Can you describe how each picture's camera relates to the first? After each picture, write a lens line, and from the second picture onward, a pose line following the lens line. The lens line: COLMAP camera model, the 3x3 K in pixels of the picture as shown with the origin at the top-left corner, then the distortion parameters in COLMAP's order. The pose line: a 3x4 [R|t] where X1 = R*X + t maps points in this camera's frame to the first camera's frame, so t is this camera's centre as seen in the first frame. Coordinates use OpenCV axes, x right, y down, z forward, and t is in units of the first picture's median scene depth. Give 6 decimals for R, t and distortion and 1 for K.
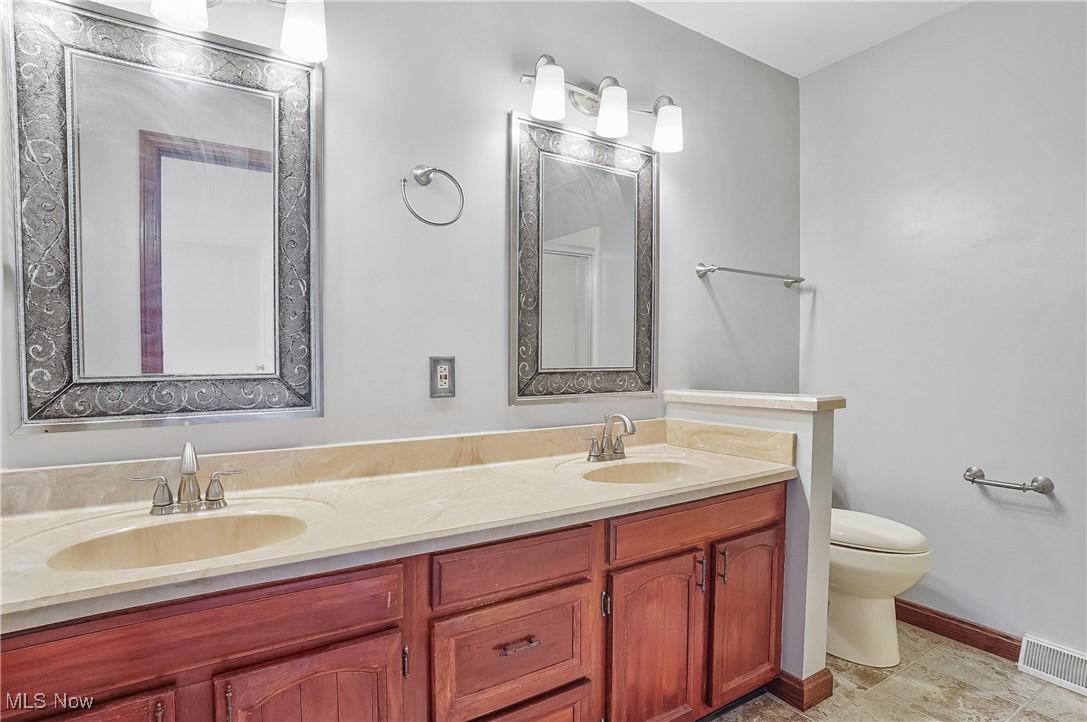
lens RADIAL K [[570.4, 0, 540.5], [0, 570.4, 361.1], [0, 0, 1]] dist [-0.076136, 0.043749]
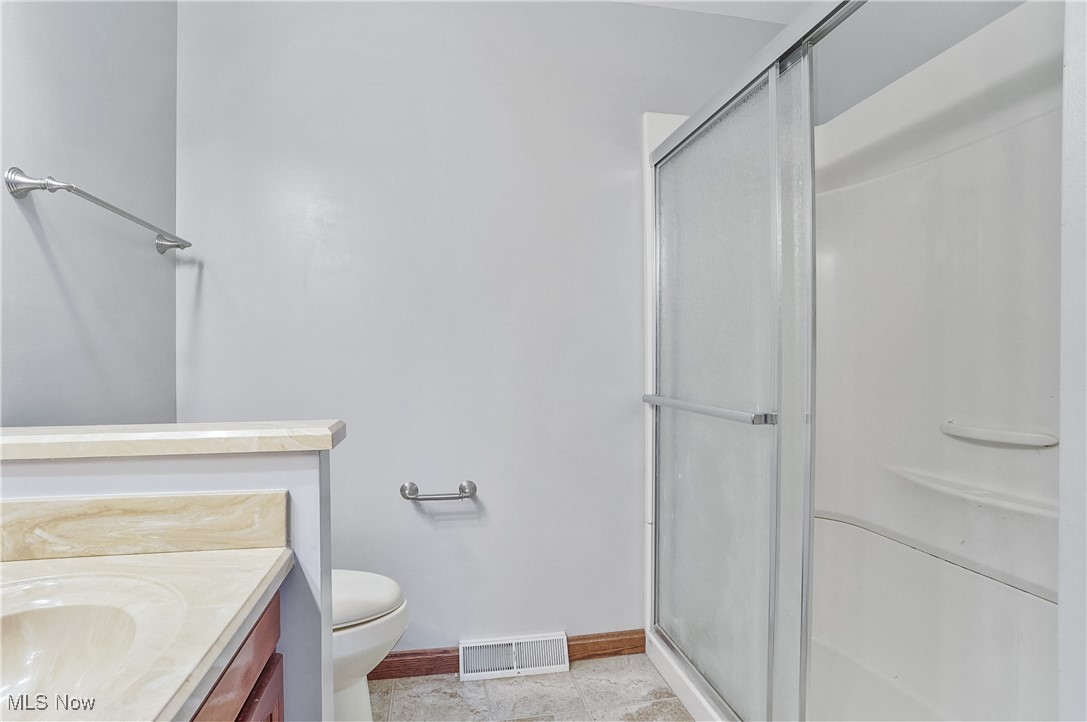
lens RADIAL K [[564.4, 0, 544.0], [0, 564.4, 368.9], [0, 0, 1]] dist [-0.089063, 0.045643]
pose [[0.369880, -0.009580, 0.929030, 0.018604], [0.000258, 0.999948, 0.010209, -0.003473], [-0.929079, -0.003536, 0.369864, 0.477020]]
